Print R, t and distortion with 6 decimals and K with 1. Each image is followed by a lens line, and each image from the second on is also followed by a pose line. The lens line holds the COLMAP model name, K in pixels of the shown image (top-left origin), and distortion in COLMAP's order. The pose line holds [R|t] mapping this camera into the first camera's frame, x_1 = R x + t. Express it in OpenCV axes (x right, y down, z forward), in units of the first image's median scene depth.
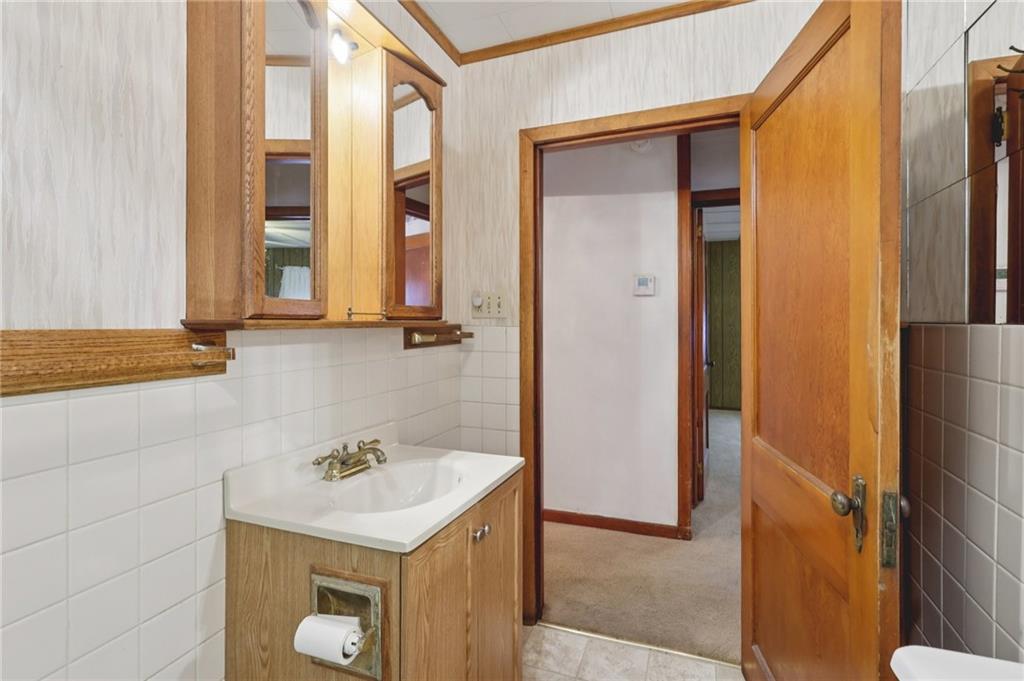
lens RADIAL K [[491.2, 0, 514.7], [0, 491.2, 326.2], [0, 0, 1]] dist [0.000245, -0.000108]
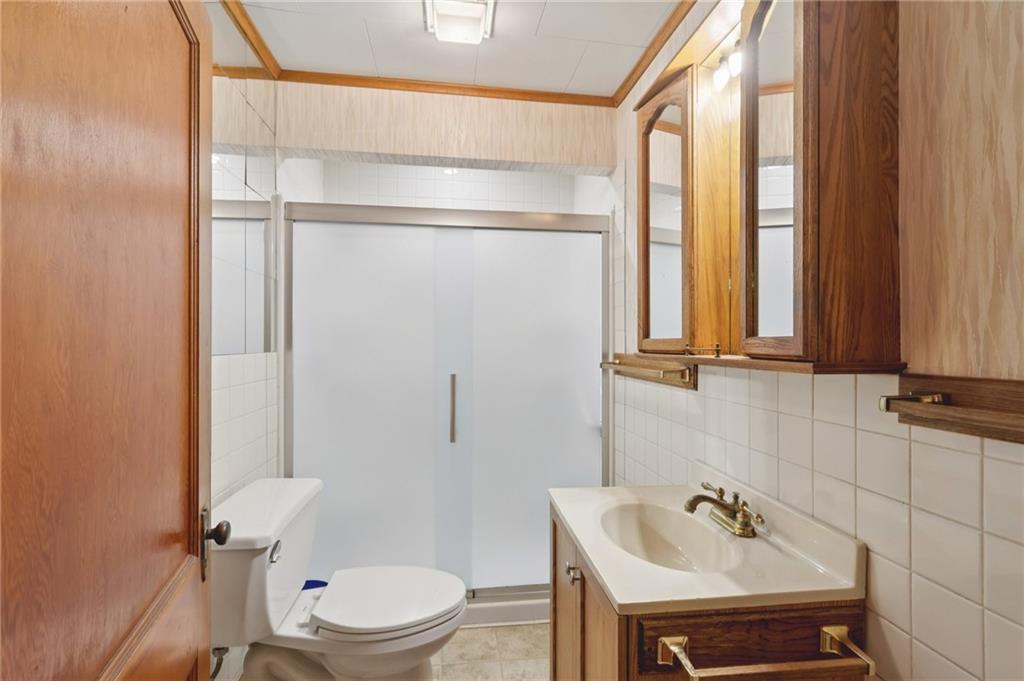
lens RADIAL K [[478.2, 0, 512.0], [0, 478.2, 340.5], [0, 0, 1]] dist [0.000095, 0.000088]
pose [[-0.881156, -0.001528, -0.472823, 0.401300], [-0.004300, 0.999979, 0.004782, -0.041132], [0.472806, 0.006247, -0.881144, 1.446646]]
